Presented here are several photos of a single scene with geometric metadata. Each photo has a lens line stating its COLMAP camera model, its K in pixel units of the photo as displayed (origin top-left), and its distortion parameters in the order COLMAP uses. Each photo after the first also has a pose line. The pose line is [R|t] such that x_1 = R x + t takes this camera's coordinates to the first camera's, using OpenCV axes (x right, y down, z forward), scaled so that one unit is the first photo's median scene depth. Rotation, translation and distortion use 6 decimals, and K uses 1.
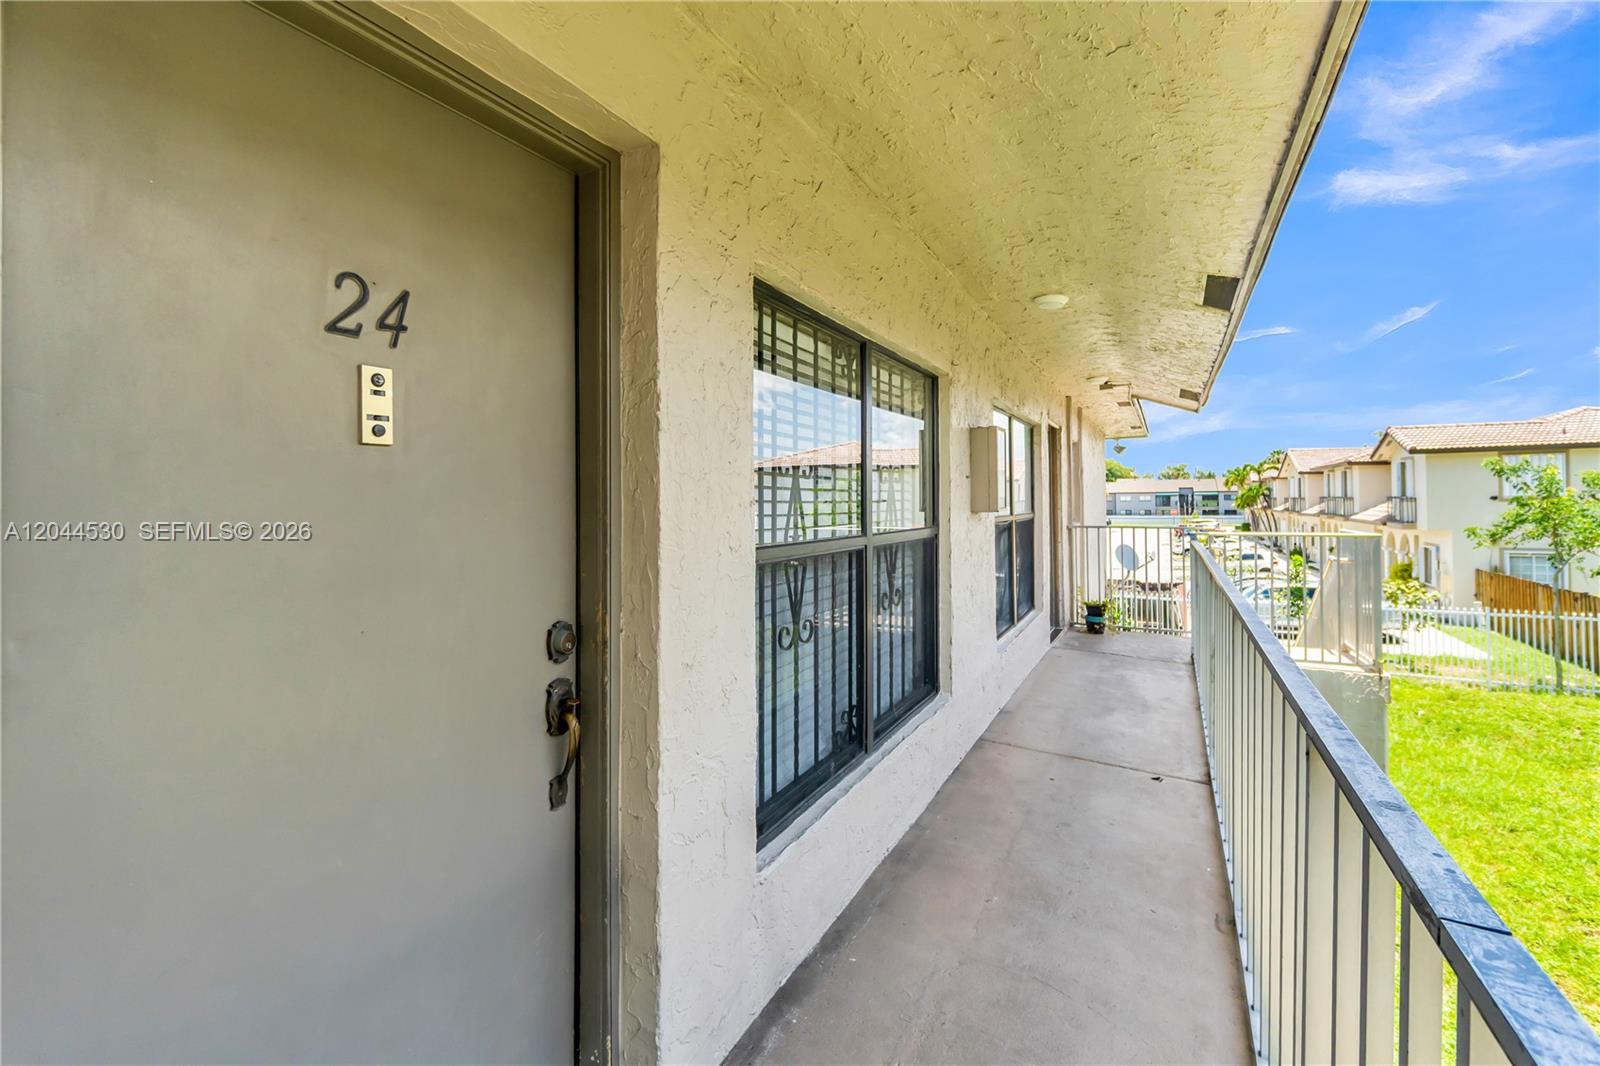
lens RADIAL K [[708.4, 0, 791.6], [0, 708.4, 503.5], [0, 0, 1]] dist [0.000330, 0.000245]
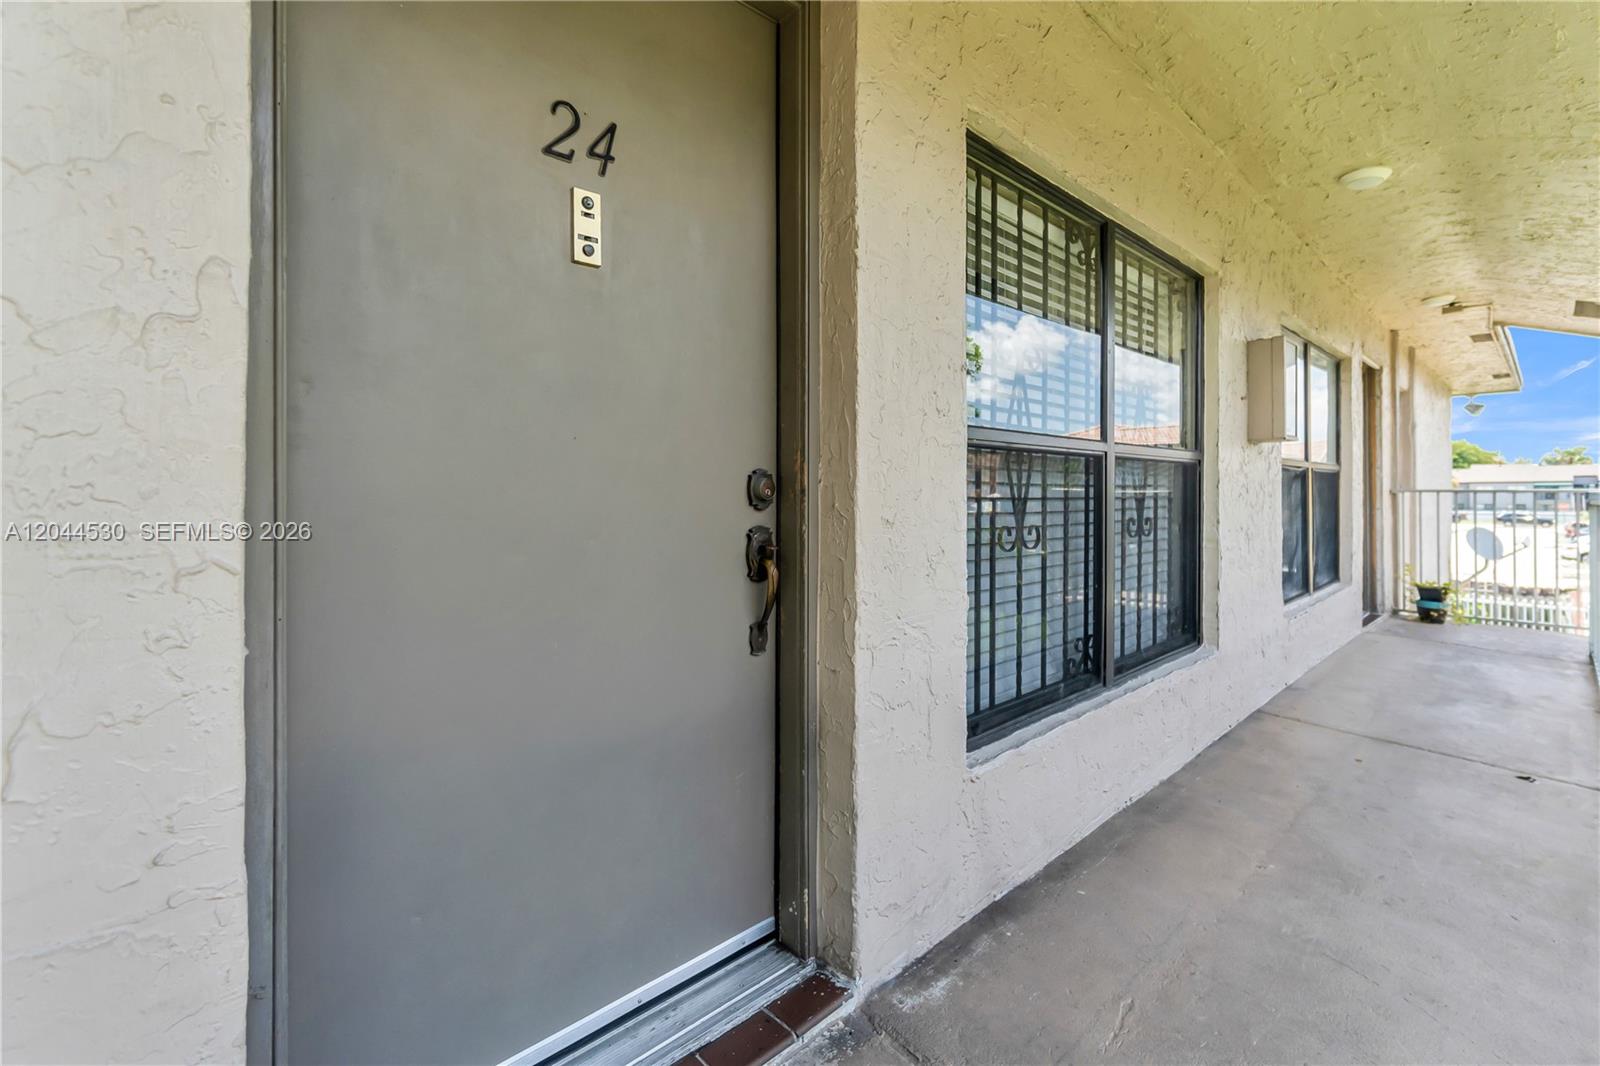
lens RADIAL K [[708.4, 0, 797.1], [0, 708.4, 516.9], [0, 0, 1]] dist [0.000330, 0.000245]
pose [[0.946103, 0.004695, -0.323831, 0.040739], [-0.000630, 0.999920, 0.012656, 0.190218], [0.323865, -0.011770, 0.946030, 0.059089]]
